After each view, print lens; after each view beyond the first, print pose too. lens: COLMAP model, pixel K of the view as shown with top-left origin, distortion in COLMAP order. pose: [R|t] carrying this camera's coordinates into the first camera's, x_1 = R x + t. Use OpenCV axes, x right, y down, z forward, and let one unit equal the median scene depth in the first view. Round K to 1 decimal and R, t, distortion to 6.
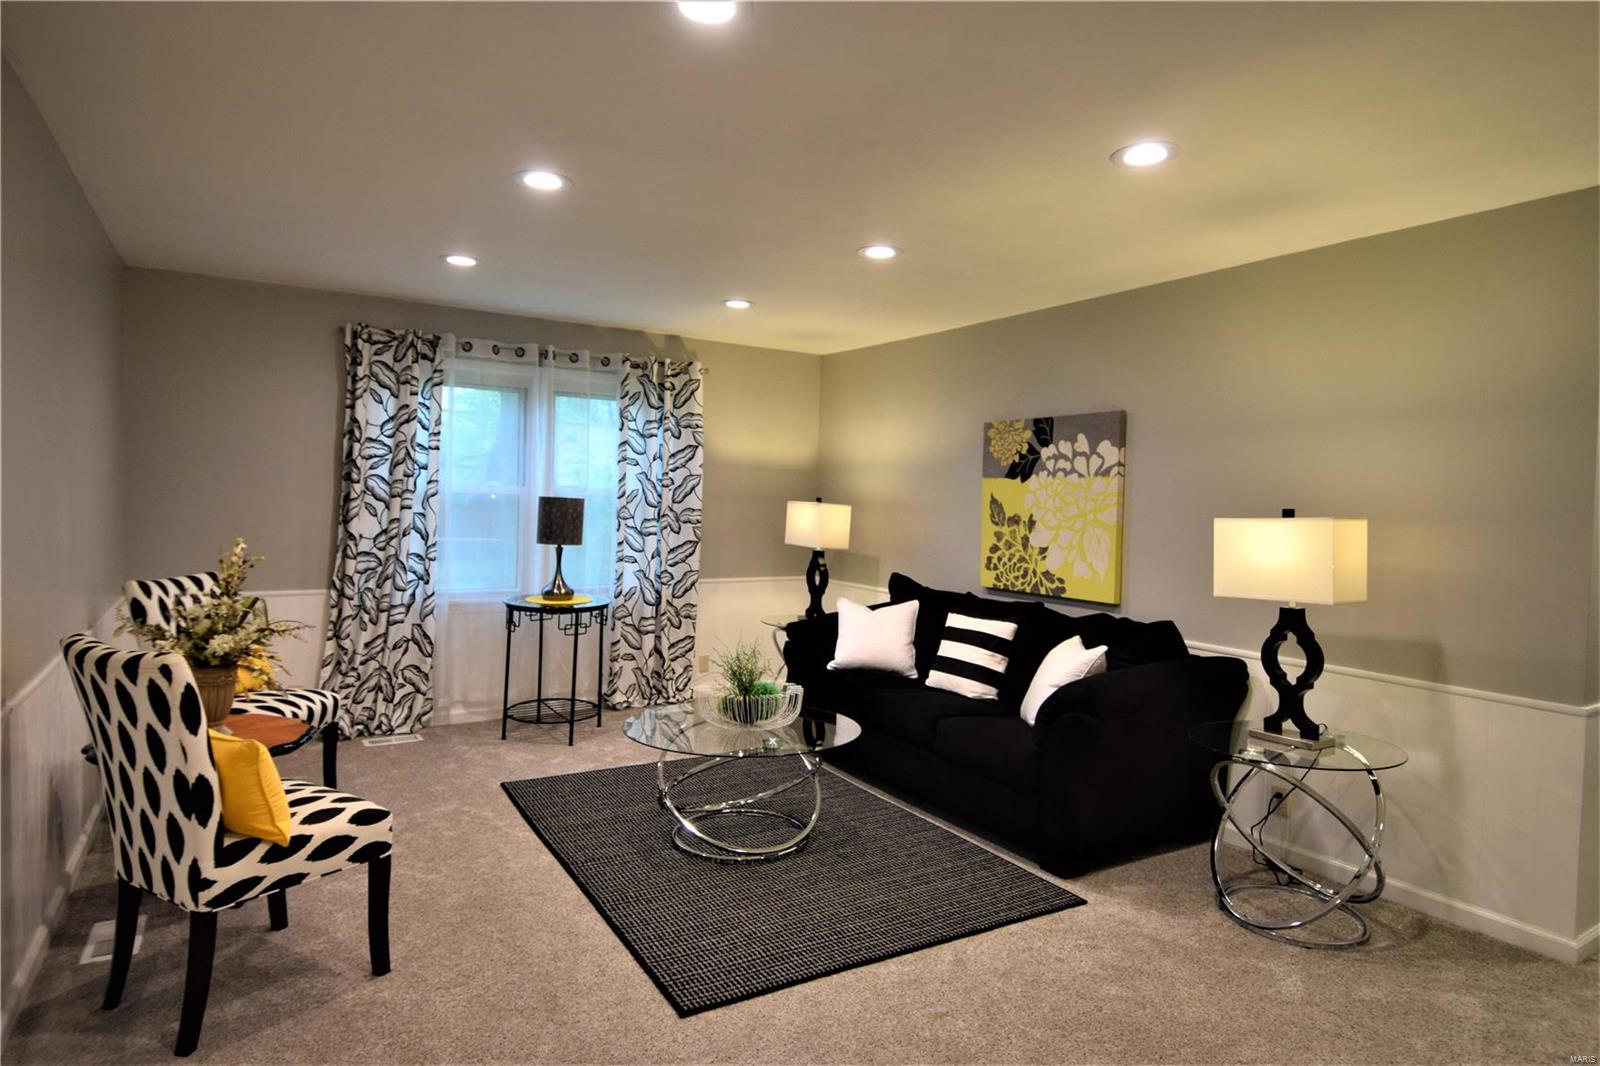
lens RADIAL K [[958.0, 0, 861.5], [0, 958.0, 530.3], [0, 0, 1]] dist [0.012054, -0.019262]
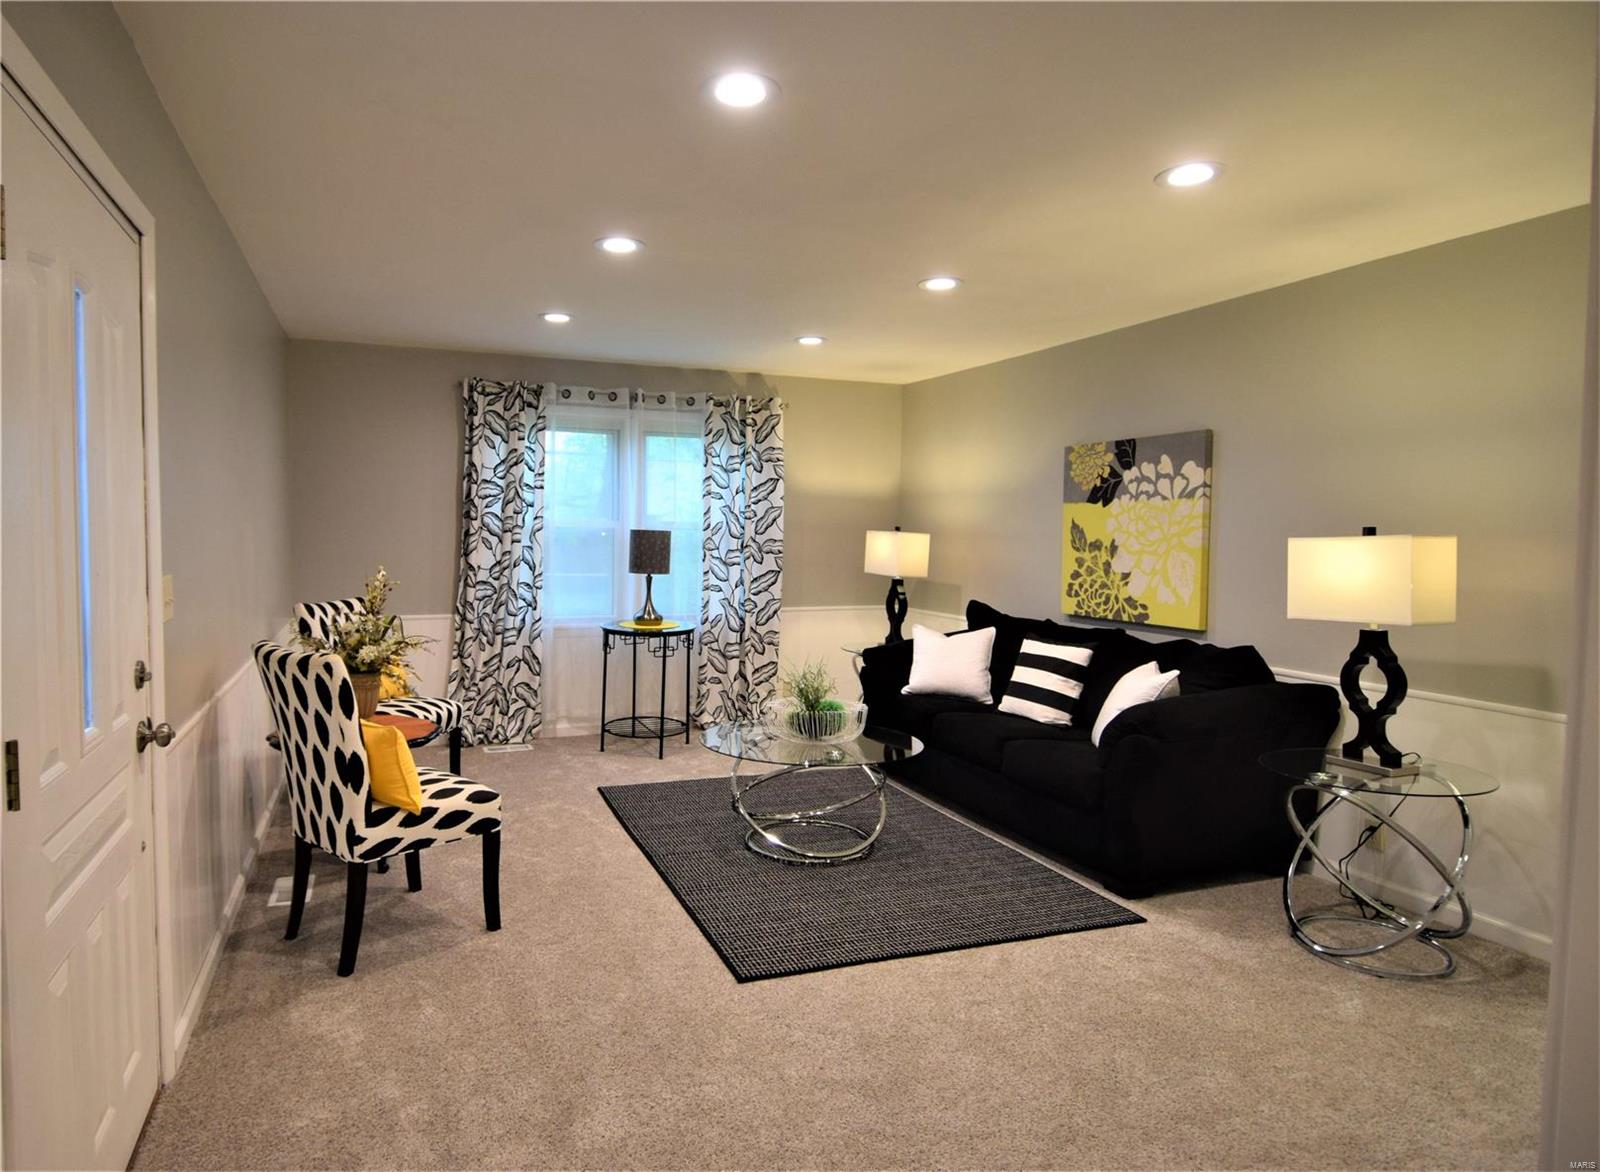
lens RADIAL K [[1041.3, 0, 800.0], [0, 1041.3, 586.0], [0, 0, 1]] dist [0.002393, -0.003741]
pose [[0.980872, -0.008347, -0.194476, 0.085586], [0.011150, 0.999849, 0.013325, 0.016066], [0.194336, -0.015238, 0.980817, -0.125843]]
